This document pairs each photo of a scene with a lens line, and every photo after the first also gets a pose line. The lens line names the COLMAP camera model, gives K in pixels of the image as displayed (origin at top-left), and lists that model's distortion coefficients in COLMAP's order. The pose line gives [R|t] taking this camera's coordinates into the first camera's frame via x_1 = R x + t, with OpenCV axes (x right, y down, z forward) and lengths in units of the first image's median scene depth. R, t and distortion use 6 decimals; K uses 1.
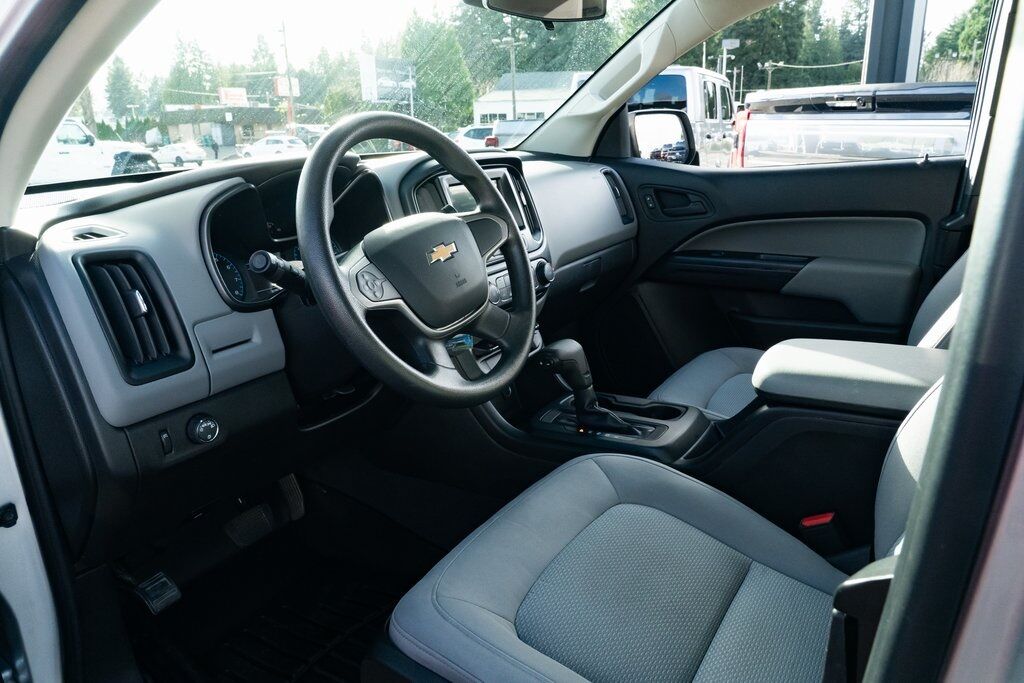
lens RADIAL K [[698.4, 0, 512.0], [0, 698.4, 341.5], [0, 0, 1]] dist [-0.030817, 0.019037]
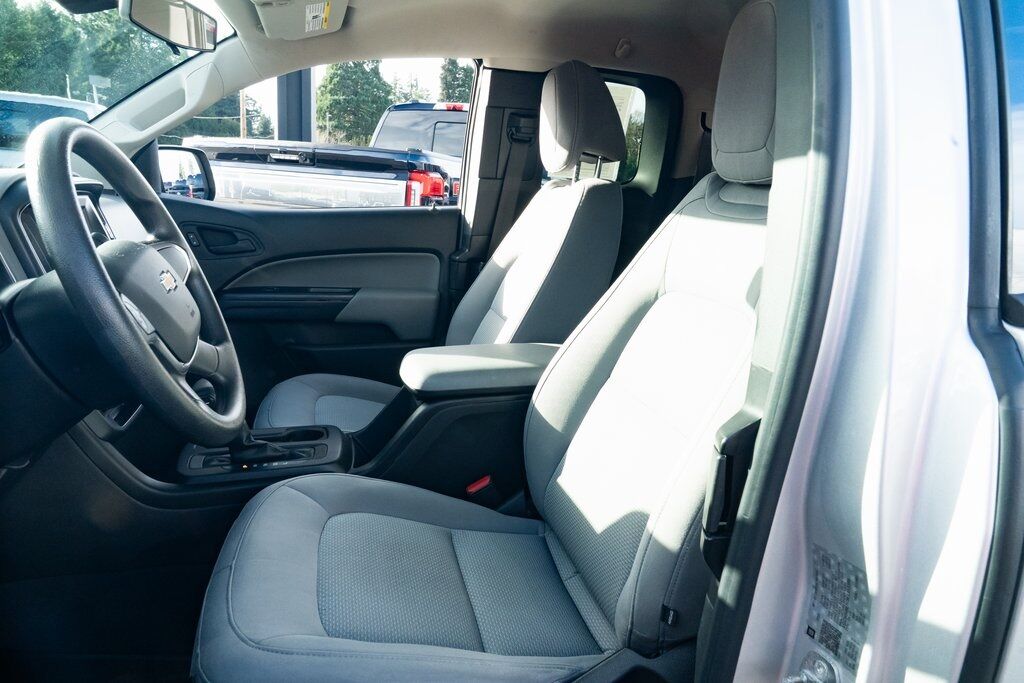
lens RADIAL K [[698.4, 0, 512.0], [0, 698.4, 341.5], [0, 0, 1]] dist [-0.030817, 0.019037]
pose [[0.685524, -0.089643, 0.722511, -0.230613], [0.137687, 0.990445, -0.007753, 0.009774], [-0.714912, 0.104795, 0.691316, 0.032285]]
